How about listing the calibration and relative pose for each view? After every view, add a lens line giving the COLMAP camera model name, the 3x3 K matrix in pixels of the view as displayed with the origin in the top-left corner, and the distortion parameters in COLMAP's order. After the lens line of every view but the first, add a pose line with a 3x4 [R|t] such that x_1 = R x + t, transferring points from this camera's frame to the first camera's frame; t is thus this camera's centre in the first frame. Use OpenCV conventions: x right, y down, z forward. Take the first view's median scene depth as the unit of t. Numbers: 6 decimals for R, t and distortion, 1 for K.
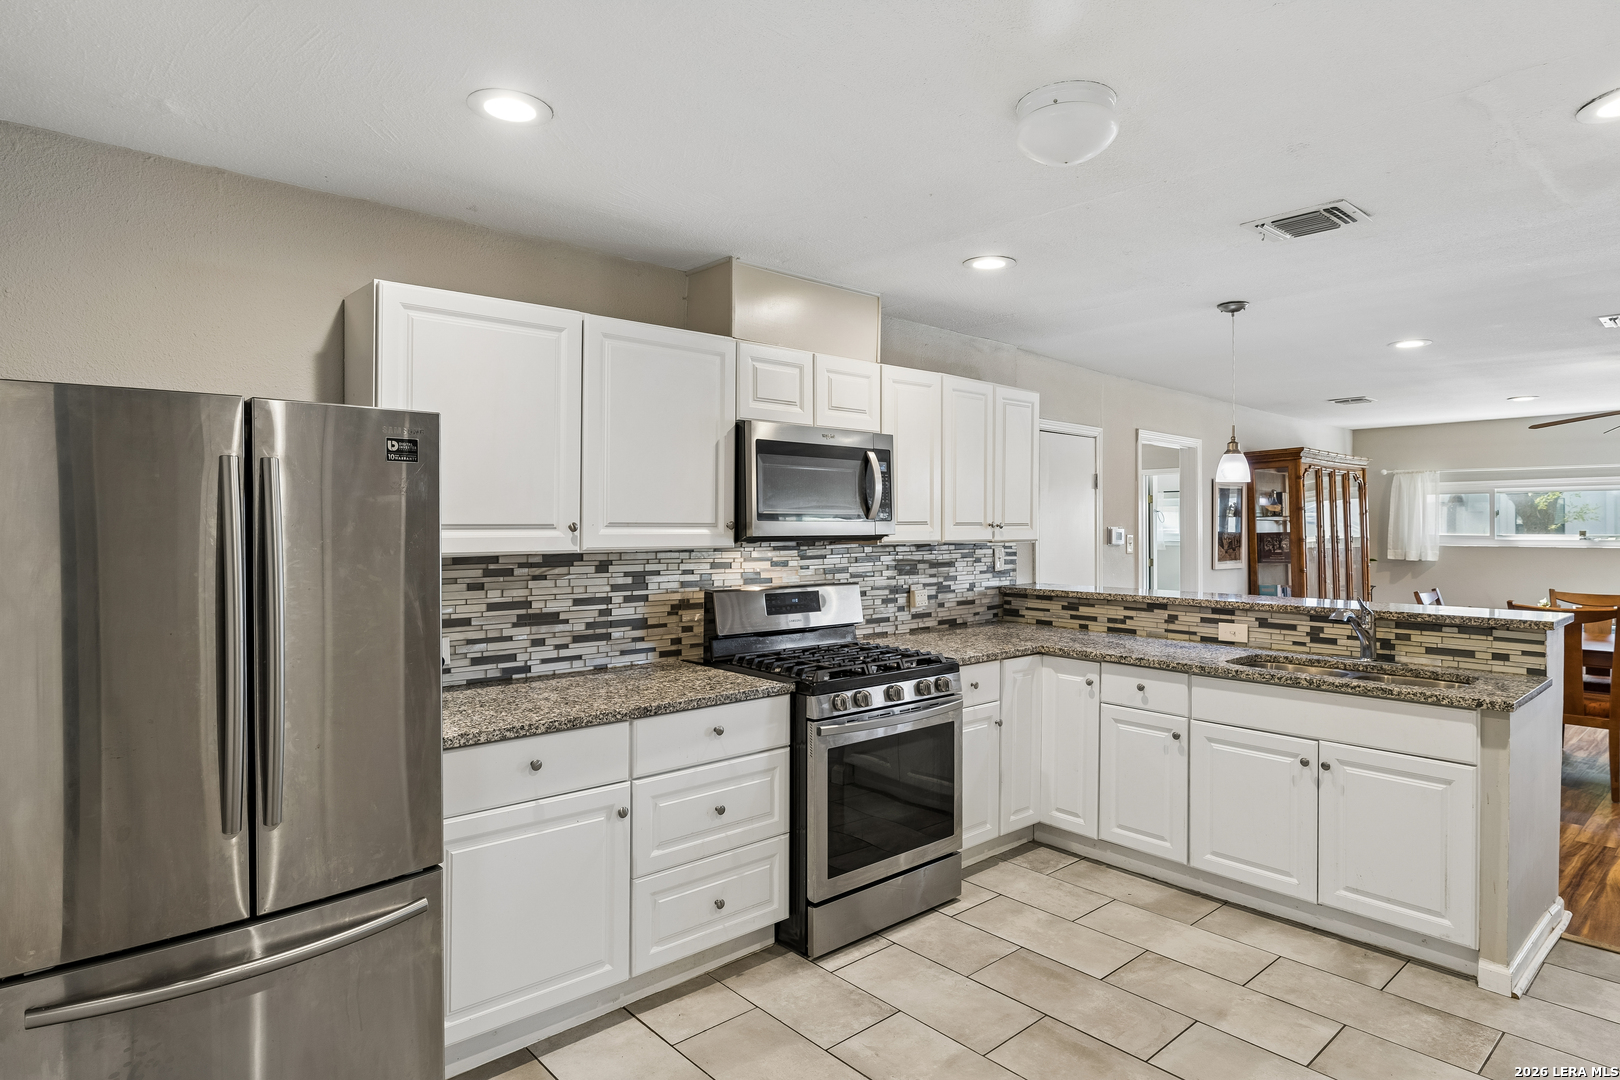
lens RADIAL K [[893.2, 0, 812.4], [0, 893.2, 522.3], [0, 0, 1]] dist [-0.004446, 0.000747]
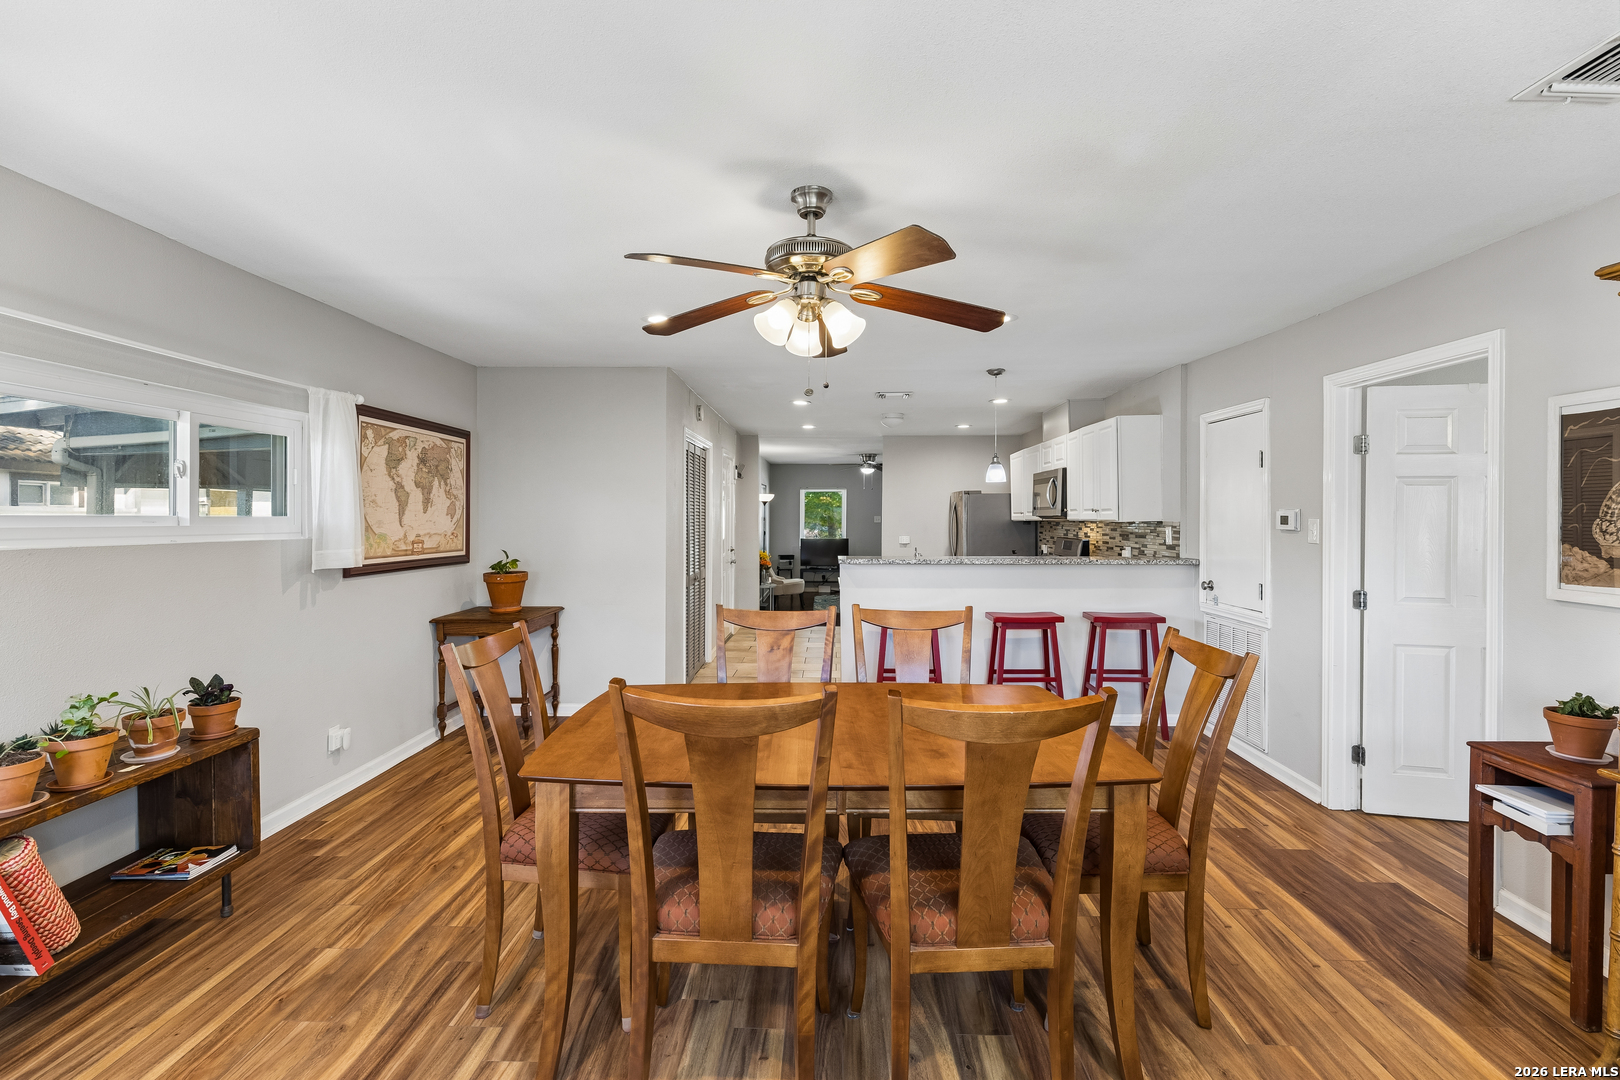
lens RADIAL K [[733.5, 0, 809.5], [0, 733.5, 528.5], [0, 0, 1]] dist [0.002760, -0.001750]
pose [[-0.689920, 0.008208, -0.723840, 1.915078], [-0.000975, 0.999924, 0.012268, 0.025942], [0.723885, 0.009170, -0.689859, 1.933357]]
